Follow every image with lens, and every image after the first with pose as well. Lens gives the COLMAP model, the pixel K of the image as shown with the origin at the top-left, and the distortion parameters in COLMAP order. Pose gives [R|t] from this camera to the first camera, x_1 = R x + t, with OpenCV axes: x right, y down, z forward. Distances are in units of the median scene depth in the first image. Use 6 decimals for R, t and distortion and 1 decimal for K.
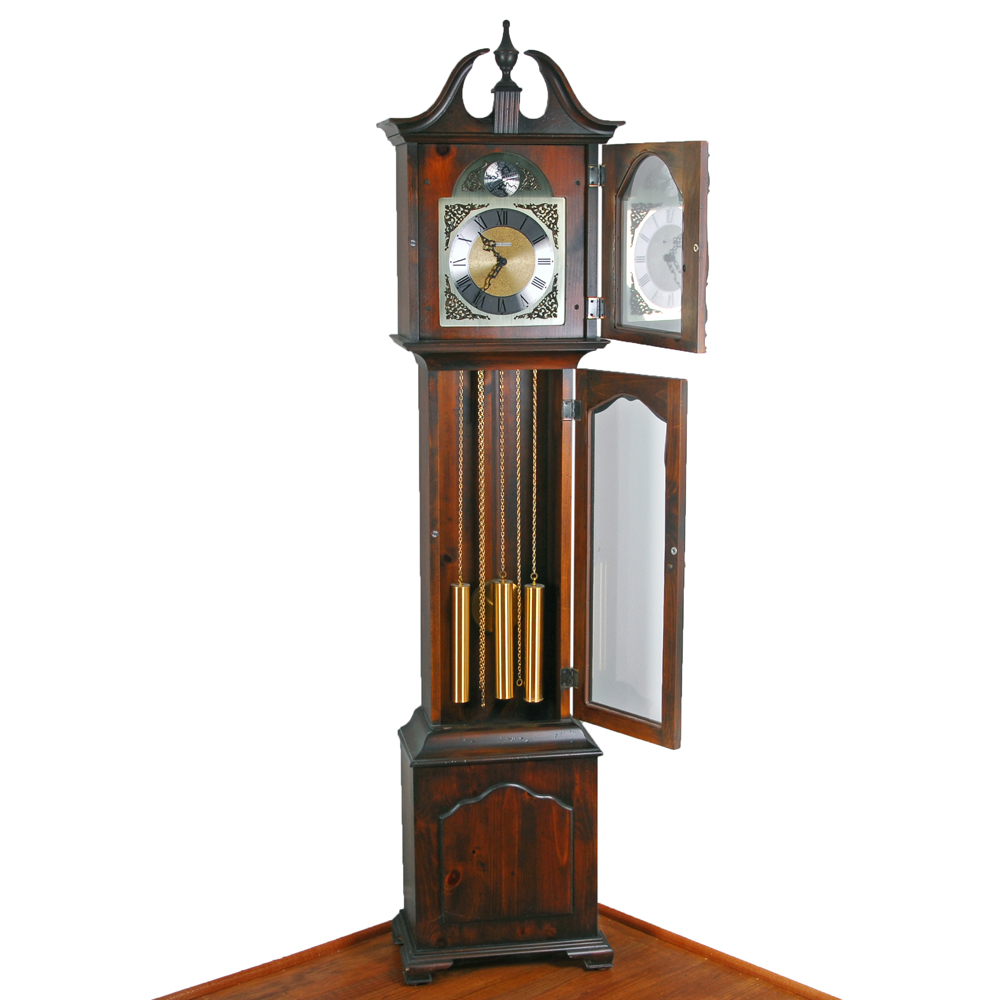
lens RADIAL K [[1615.4, 0, 500.0], [0, 1615.4, 500.0], [0, 0, 1]] dist [-0.021536, -0.075096]
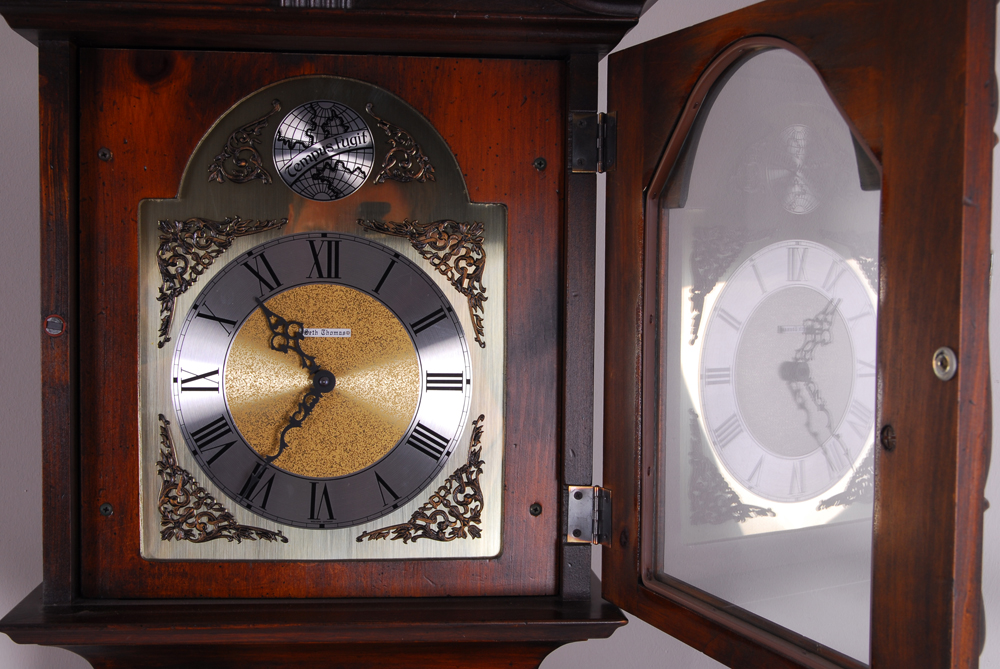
lens RADIAL K [[1247.0, 0, 499.7], [0, 1247.0, 356.2], [0, 0, 1]] dist [0.004355, 0.001537]
pose [[0.995933, 0.015185, -0.088813, 0.064061], [-0.026332, 0.991716, -0.125721, -0.119229], [0.086169, 0.127548, 0.988082, 0.729848]]
